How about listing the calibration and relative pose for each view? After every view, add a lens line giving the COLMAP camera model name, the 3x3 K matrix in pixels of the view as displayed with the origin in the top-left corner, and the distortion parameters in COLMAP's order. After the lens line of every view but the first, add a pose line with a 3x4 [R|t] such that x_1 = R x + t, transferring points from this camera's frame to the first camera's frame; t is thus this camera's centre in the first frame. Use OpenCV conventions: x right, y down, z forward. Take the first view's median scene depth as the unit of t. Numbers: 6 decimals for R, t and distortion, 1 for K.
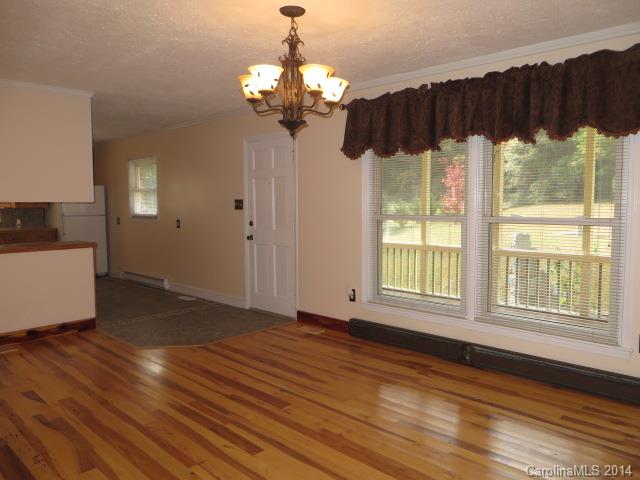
lens RADIAL K [[477.3, 0, 320.0], [0, 477.3, 240.0], [0, 0, 1]] dist [0.030383, 0.000707]
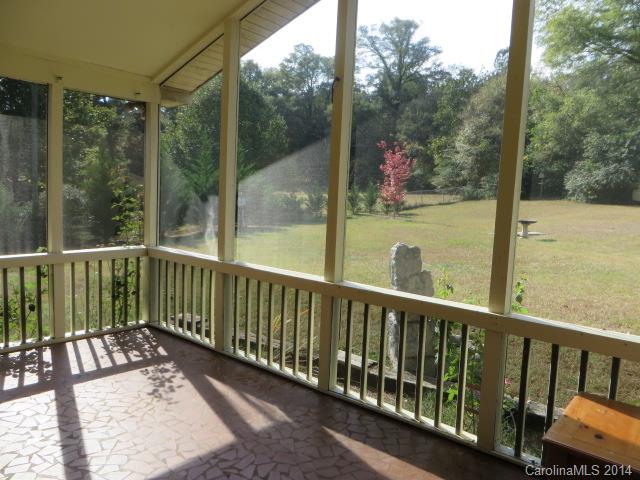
lens RADIAL K [[477.3, 0, 320.0], [0, 477.3, 240.0], [0, 0, 1]] dist [0.030383, 0.000707]
pose [[0.995871, 0.038711, 0.082111, 0.077670], [-0.041114, 0.998768, 0.027785, -0.009637], [-0.080935, -0.031046, 0.996236, 0.126982]]
